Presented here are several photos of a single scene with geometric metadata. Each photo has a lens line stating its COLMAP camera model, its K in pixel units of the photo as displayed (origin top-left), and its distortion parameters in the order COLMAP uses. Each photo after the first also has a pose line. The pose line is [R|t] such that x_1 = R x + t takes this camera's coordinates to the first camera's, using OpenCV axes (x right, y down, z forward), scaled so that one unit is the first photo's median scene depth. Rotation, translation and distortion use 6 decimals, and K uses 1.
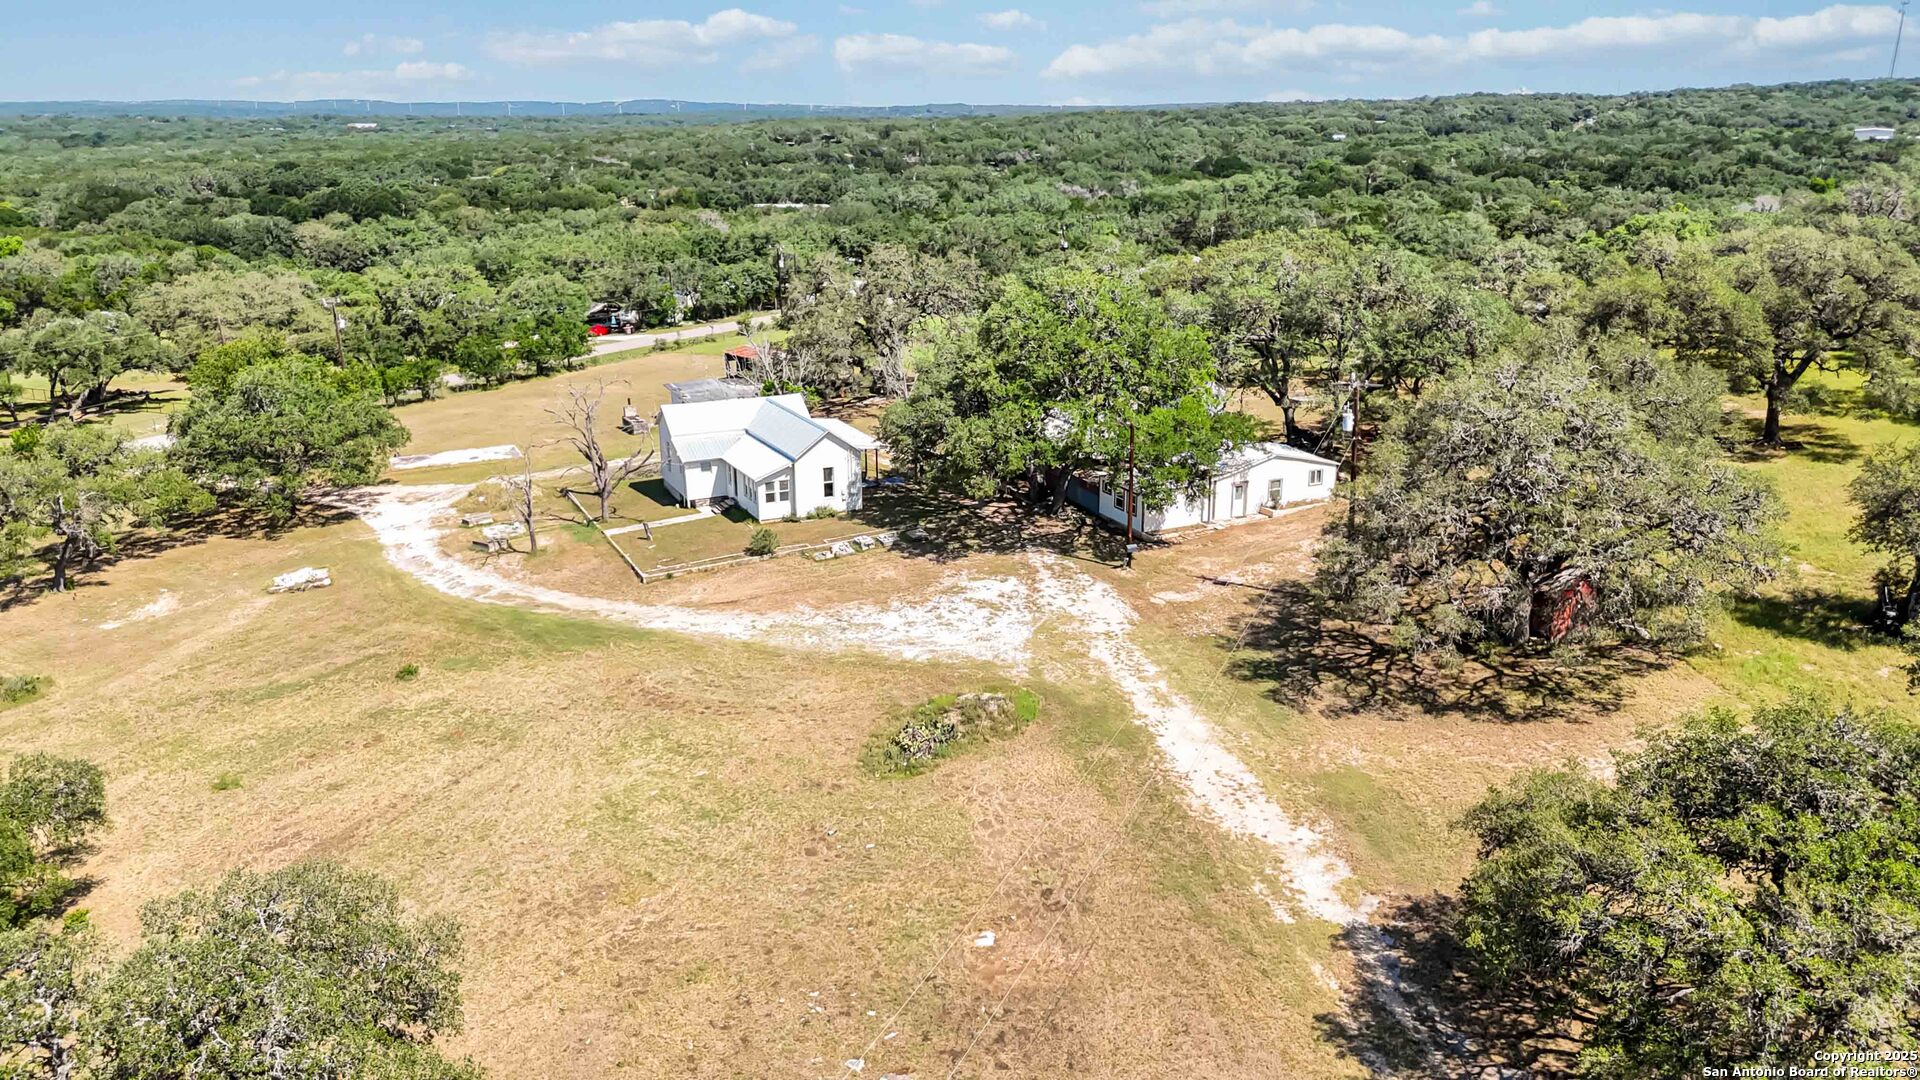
lens RADIAL K [[1426.0, 0, 960.0], [0, 1426.0, 540.0], [0, 0, 1]] dist [0.088282, -0.090192]
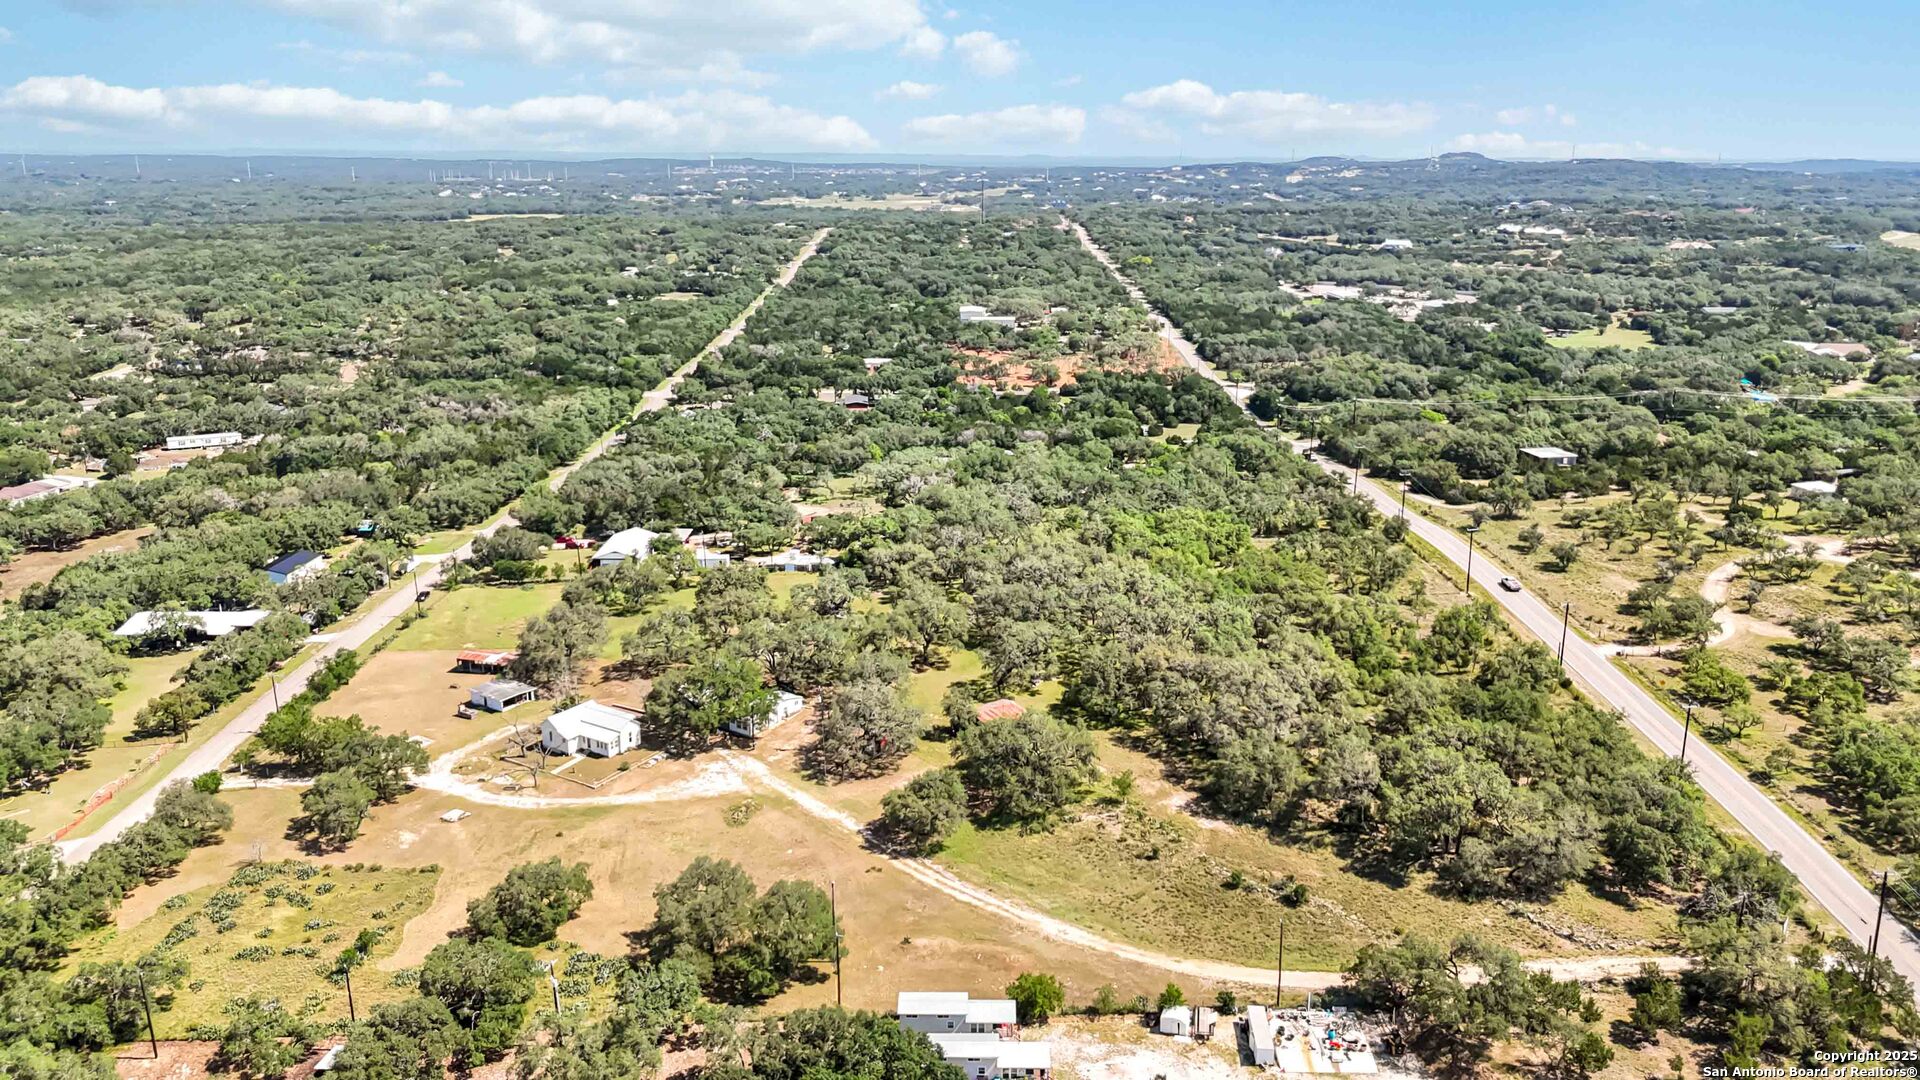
lens RADIAL K [[1426.0, 0, 960.0], [0, 1426.0, 540.0], [0, 0, 1]] dist [0.088282, -0.090192]
pose [[0.864837, -0.131699, 0.484472, -1.079217], [0.143967, 0.989510, 0.011991, -0.465291], [-0.480969, 0.059377, 0.874725, -2.260810]]
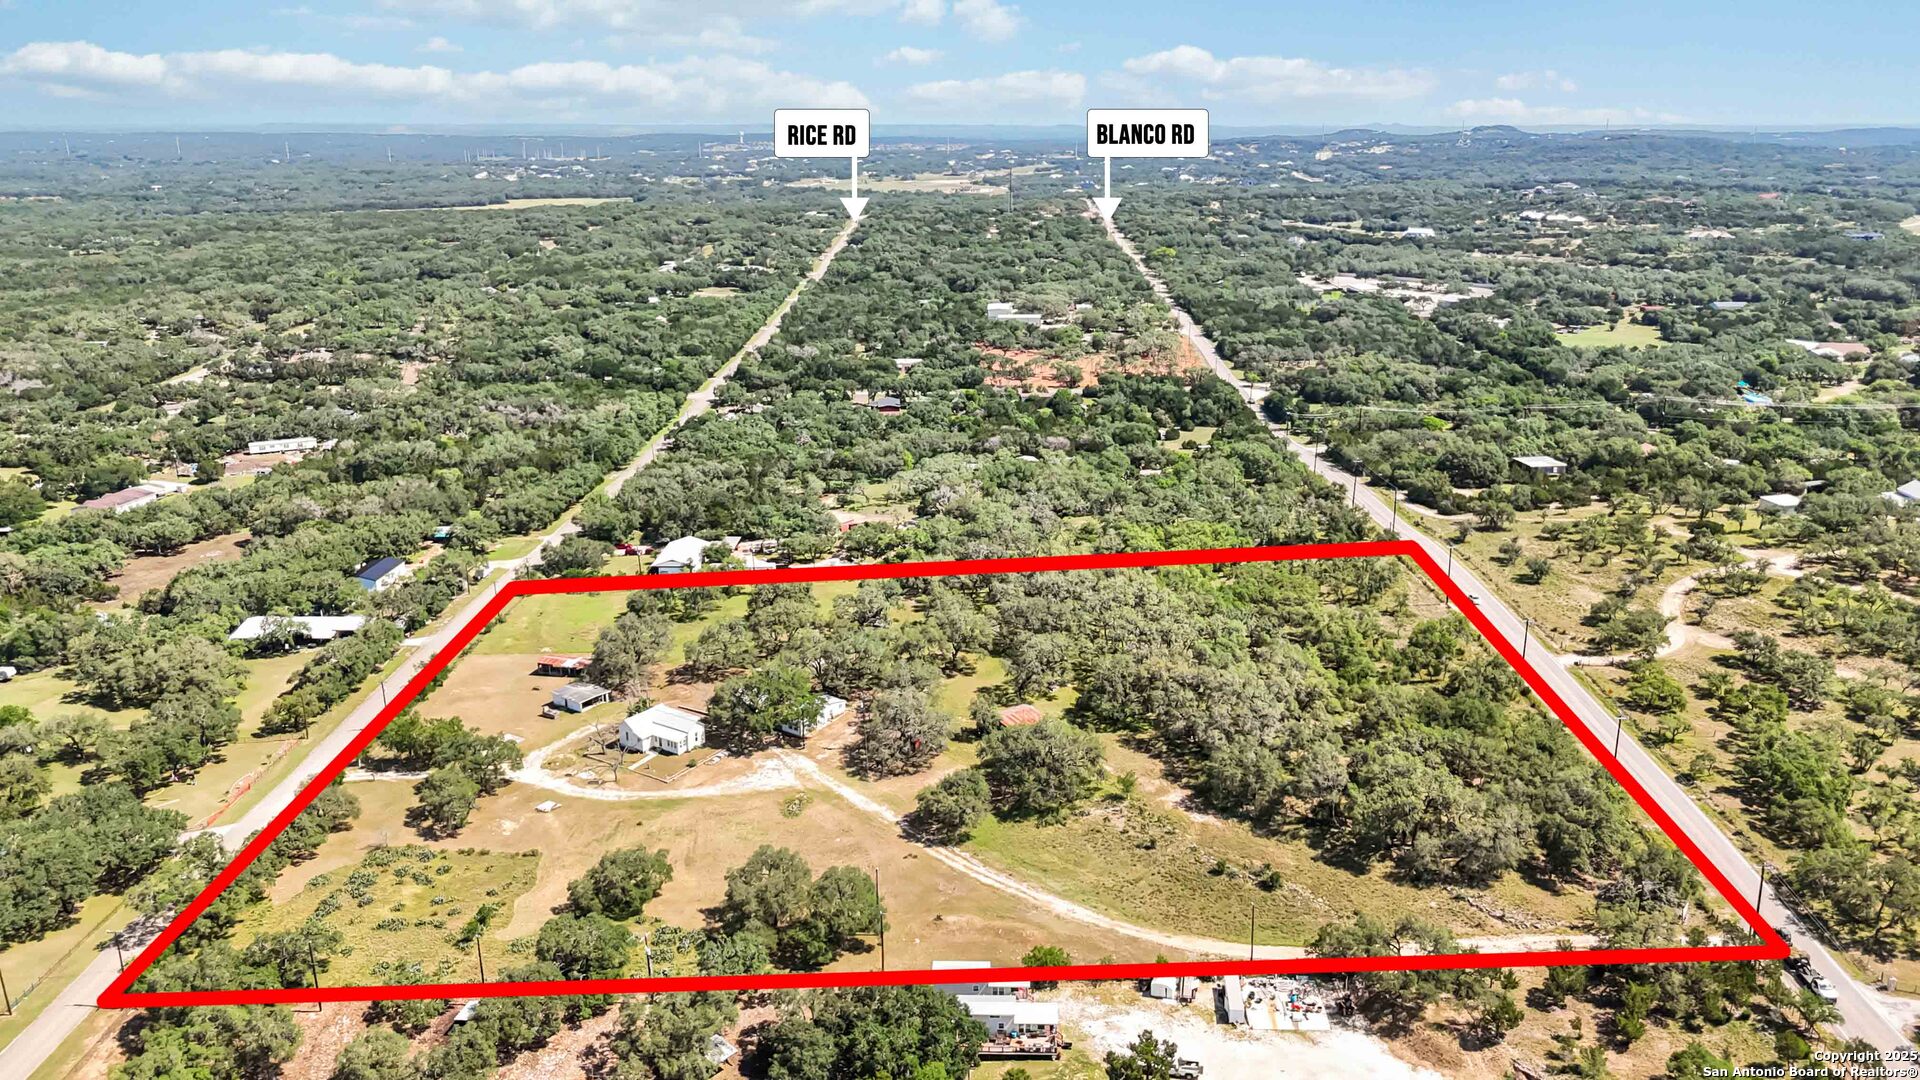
lens RADIAL K [[1426.0, 0, 960.0], [0, 1426.0, 540.0], [0, 0, 1]] dist [0.088282, -0.090192]
pose [[0.874430, -0.140493, 0.464363, -1.278994], [0.144131, 0.989166, 0.027865, -0.614419], [-0.463247, 0.042563, 0.885206, -2.685797]]
